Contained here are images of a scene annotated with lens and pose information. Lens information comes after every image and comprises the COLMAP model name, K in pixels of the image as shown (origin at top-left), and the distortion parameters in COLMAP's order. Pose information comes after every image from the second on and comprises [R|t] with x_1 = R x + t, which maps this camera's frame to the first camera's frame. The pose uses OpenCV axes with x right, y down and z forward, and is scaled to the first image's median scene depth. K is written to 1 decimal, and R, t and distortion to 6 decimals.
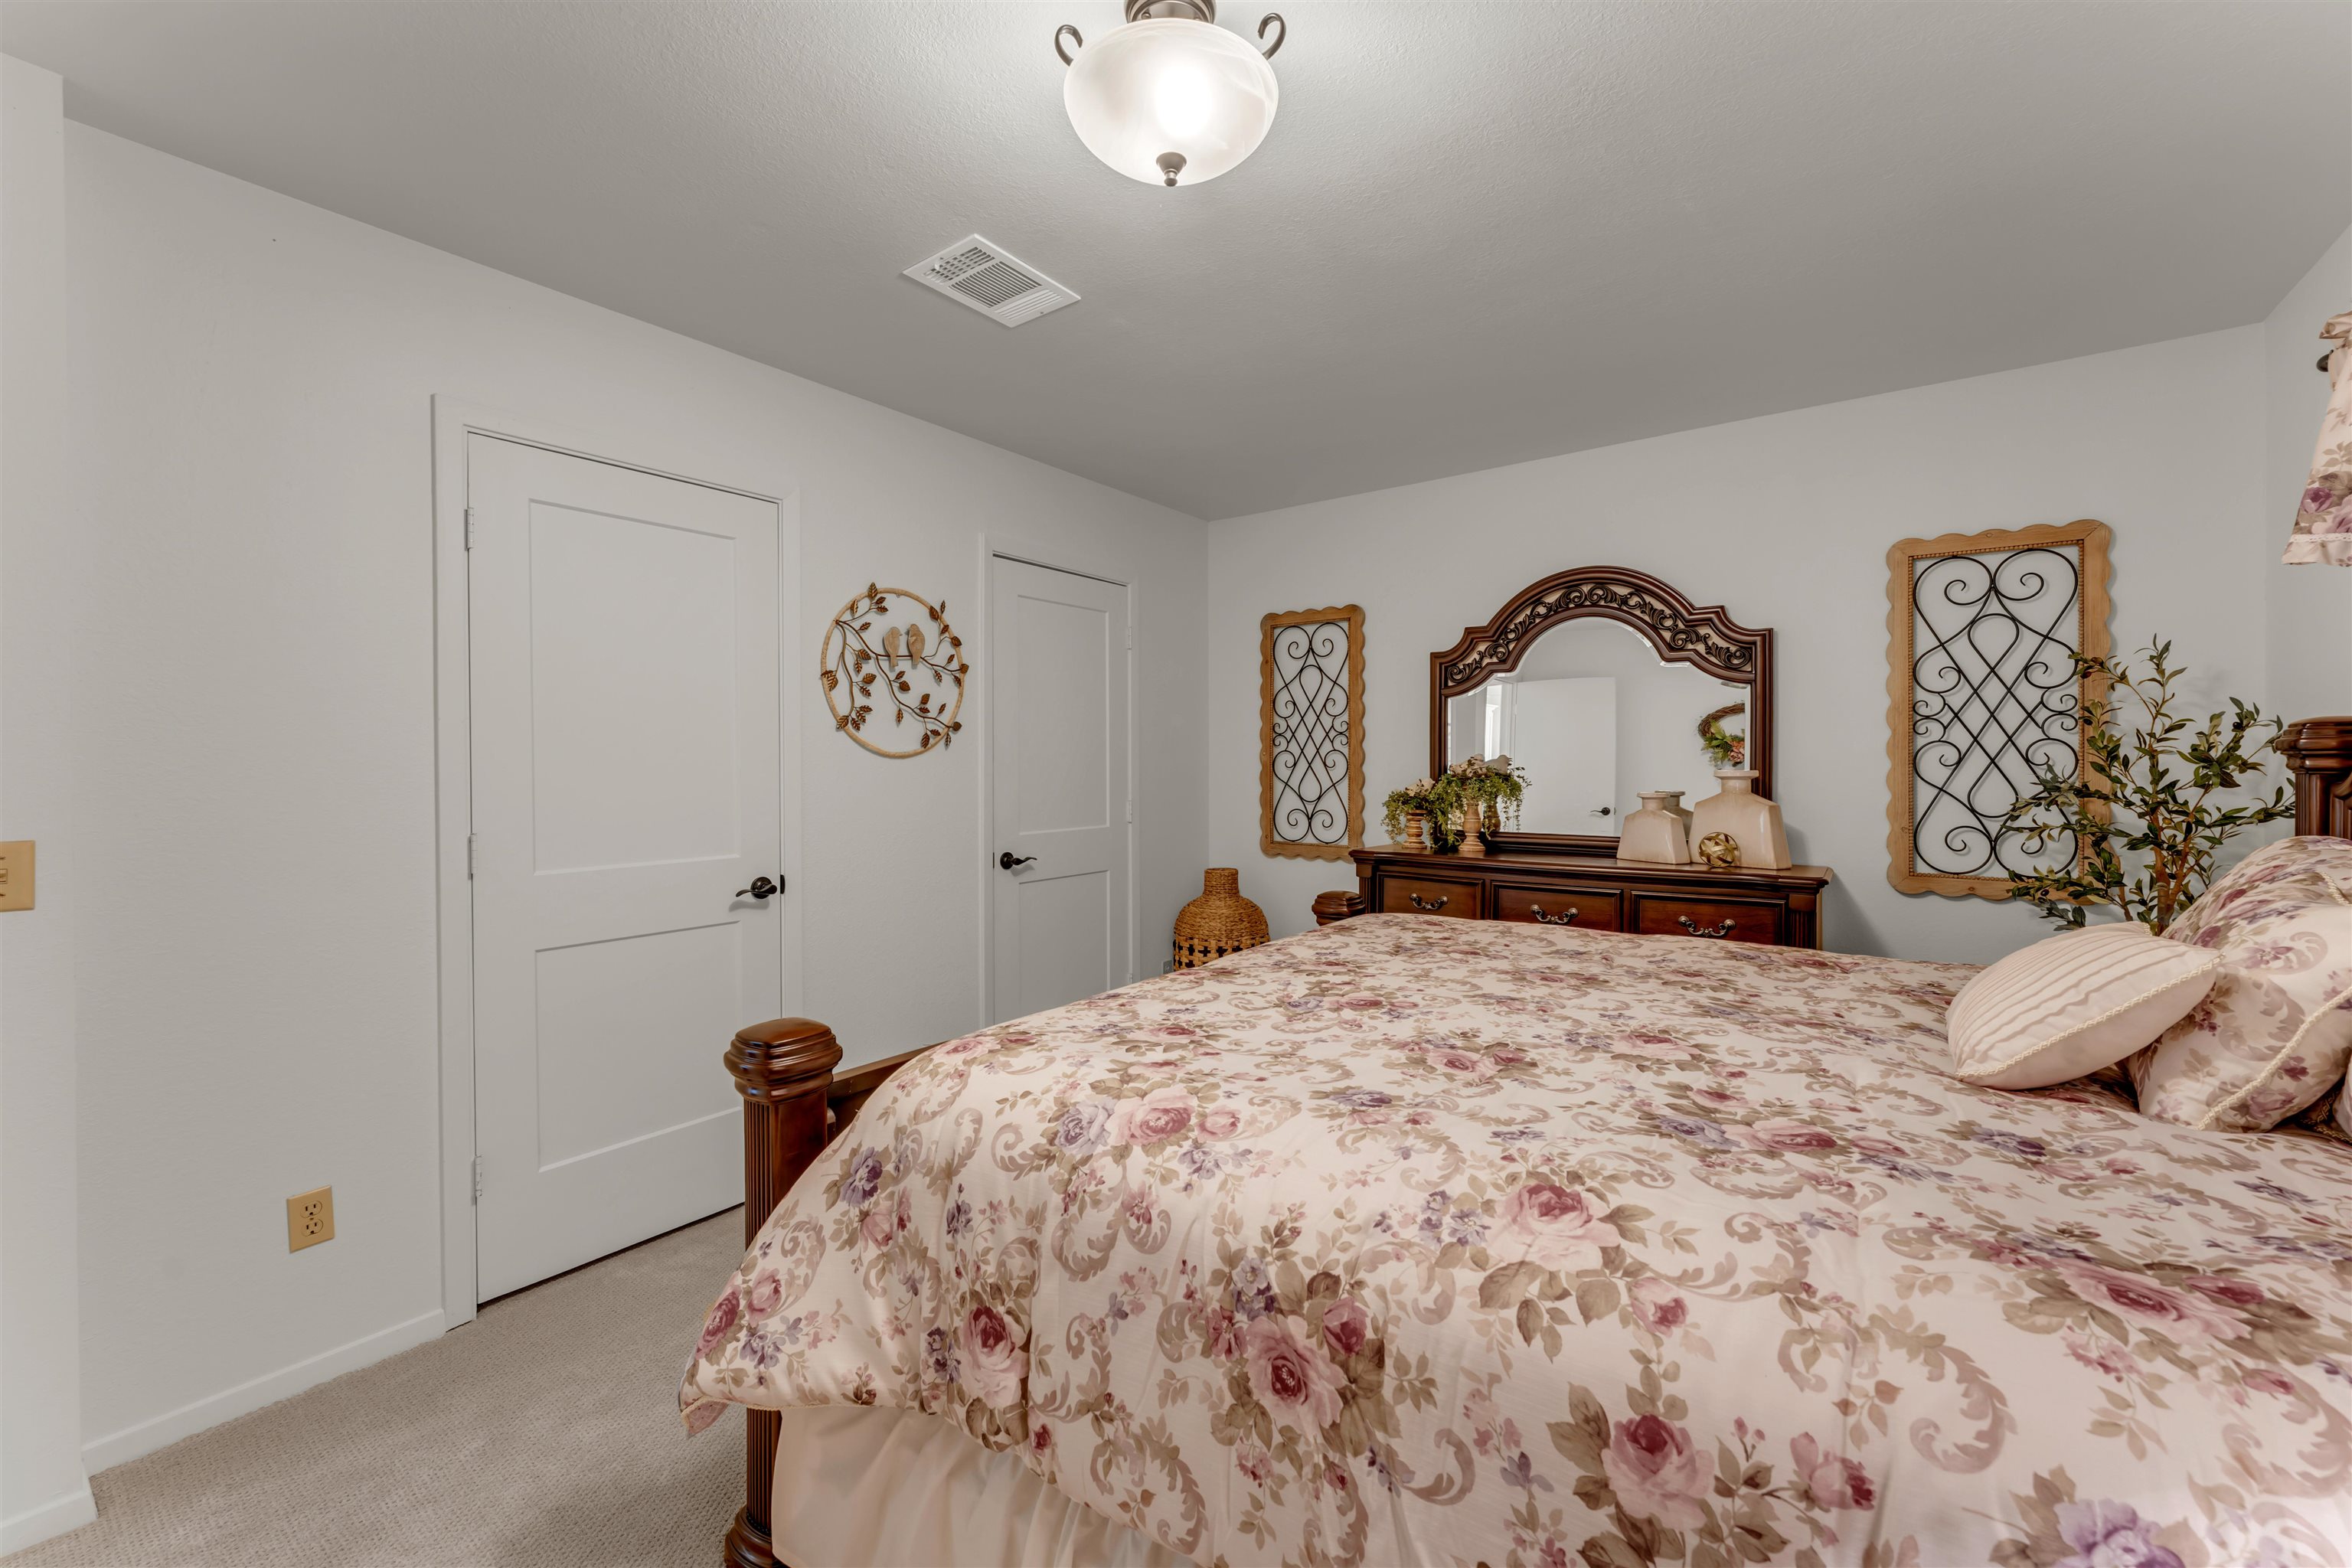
lens RADIAL K [[1251.1, 0, 1212.9], [0, 1251.1, 777.8], [0, 0, 1]] dist [0.015646, 0.000002]
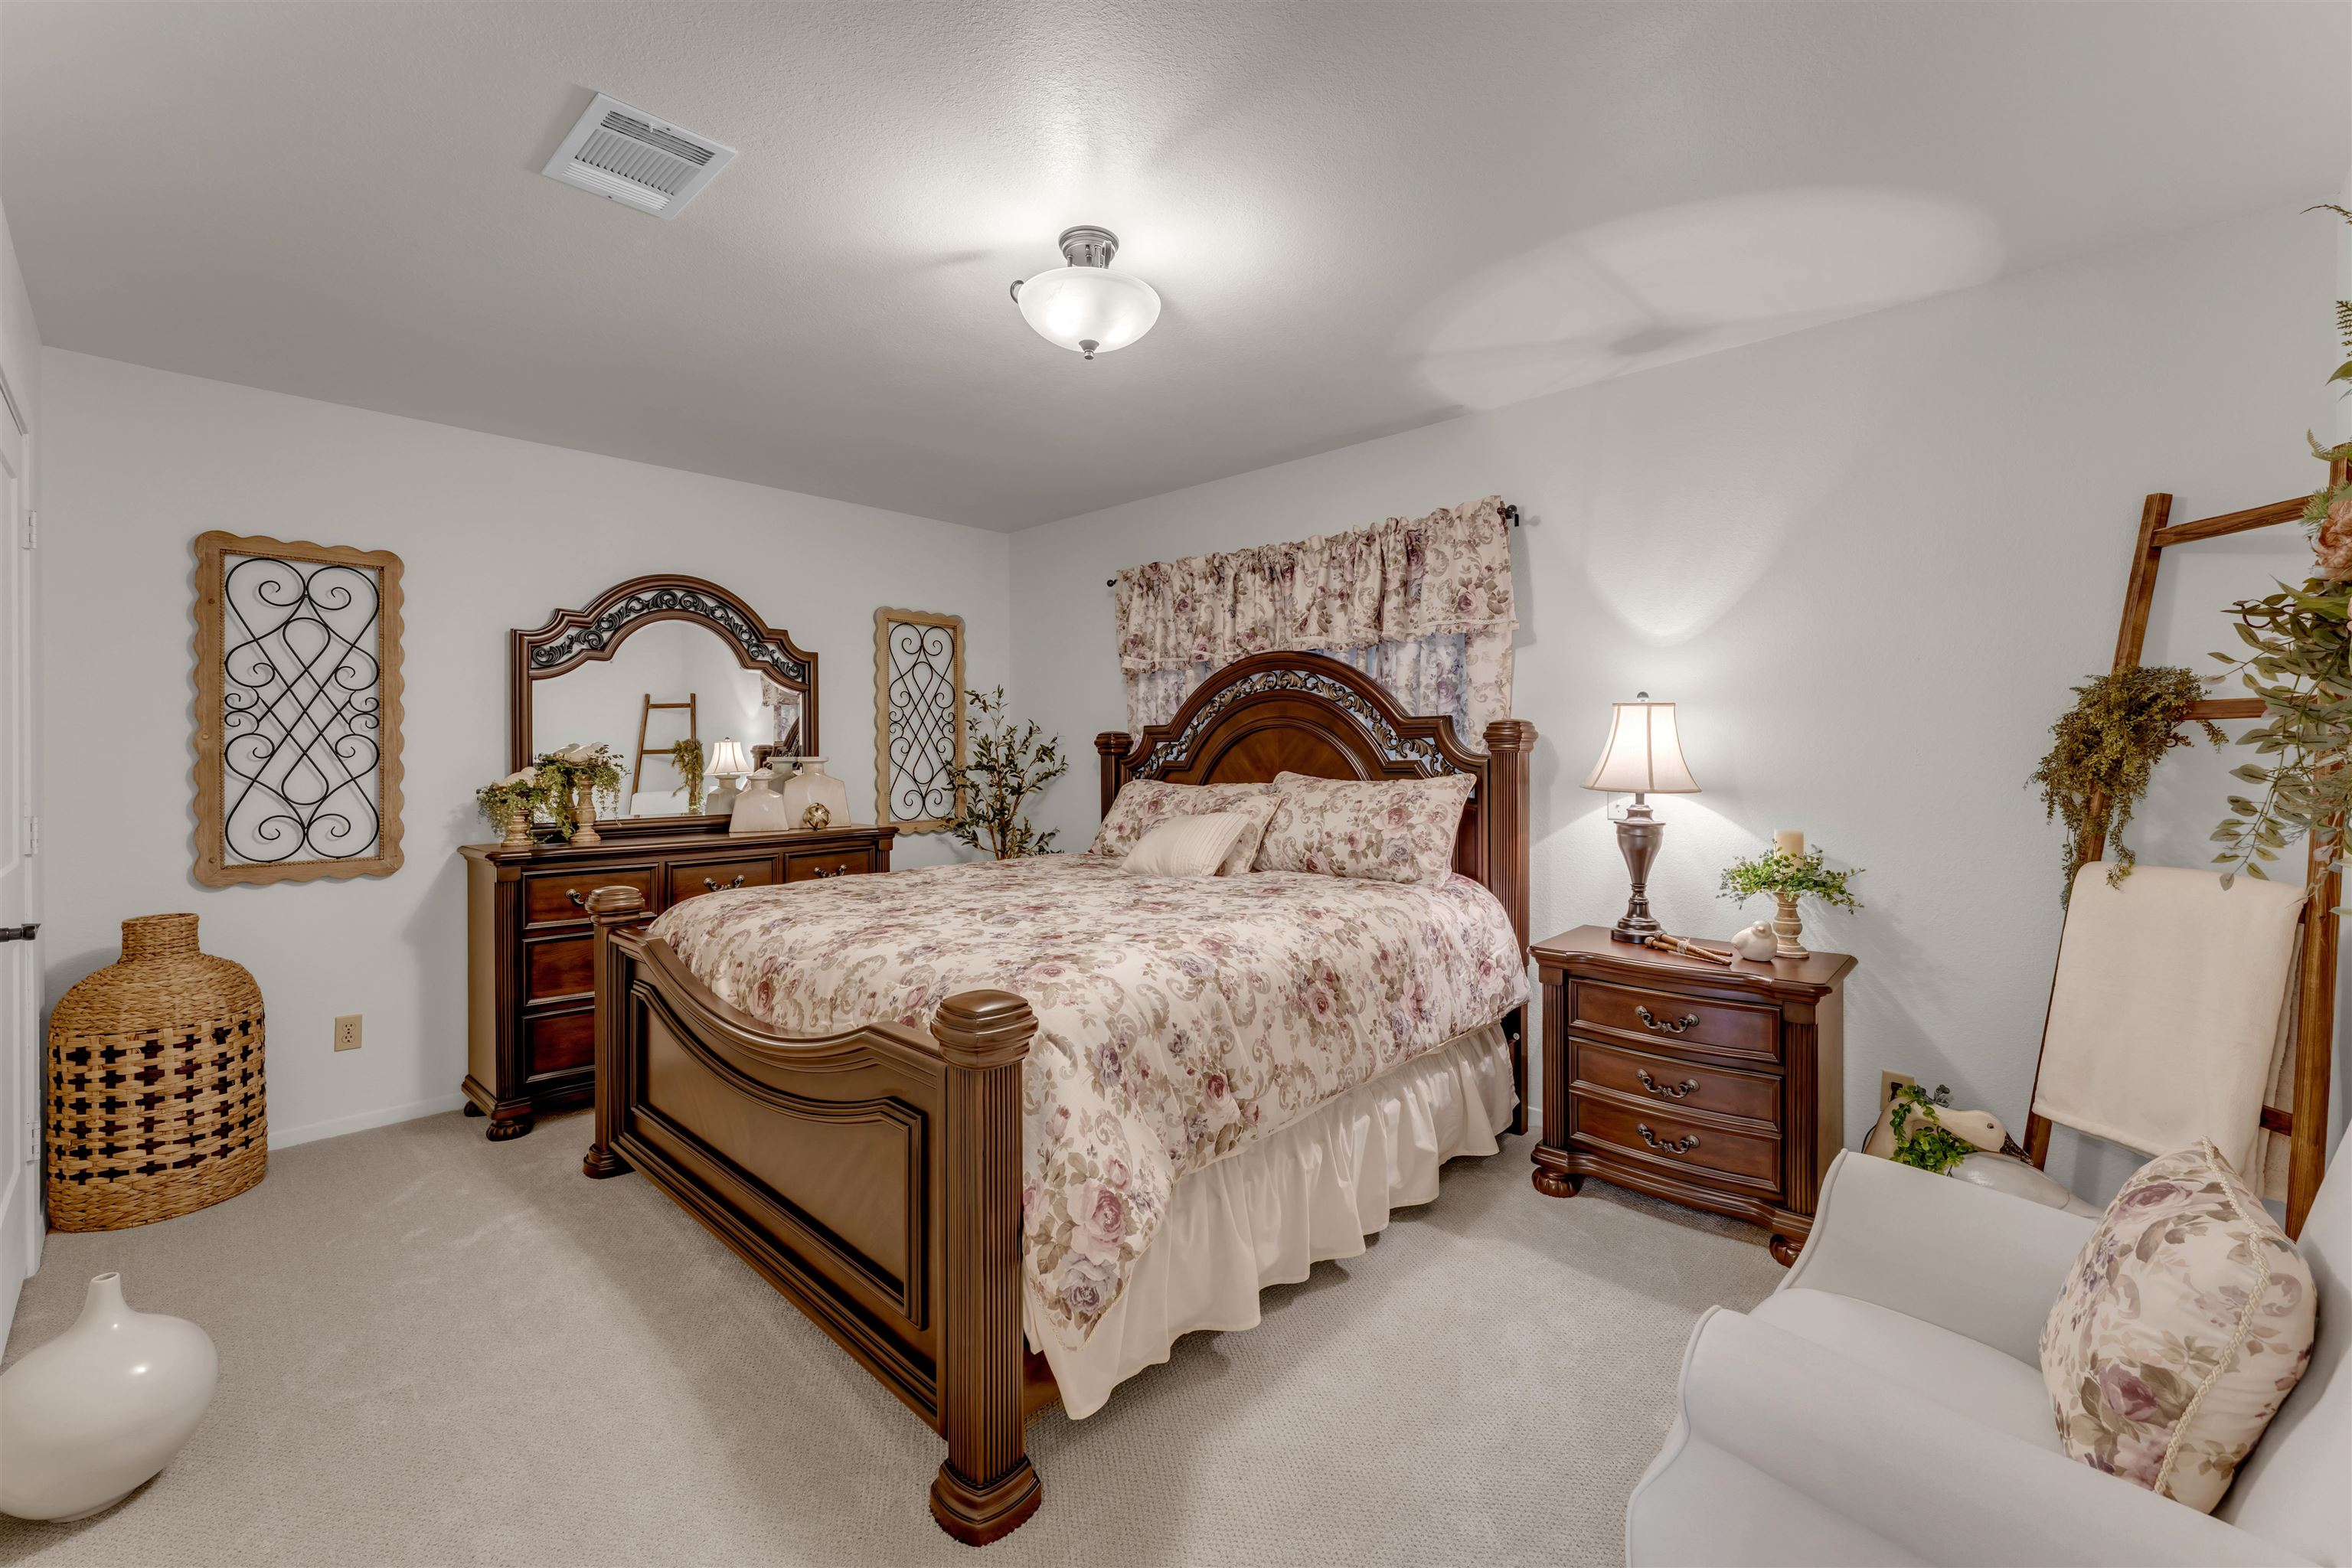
lens RADIAL K [[965.6, 0, 1232.3], [0, 965.6, 753.0], [0, 0, 1]] dist [0.000499, 0.000045]
pose [[-0.029798, 0.000090, 0.999556, -0.545222], [0.015896, 0.999874, 0.000384, -0.002576], [-0.999430, 0.015901, -0.029796, 0.512751]]
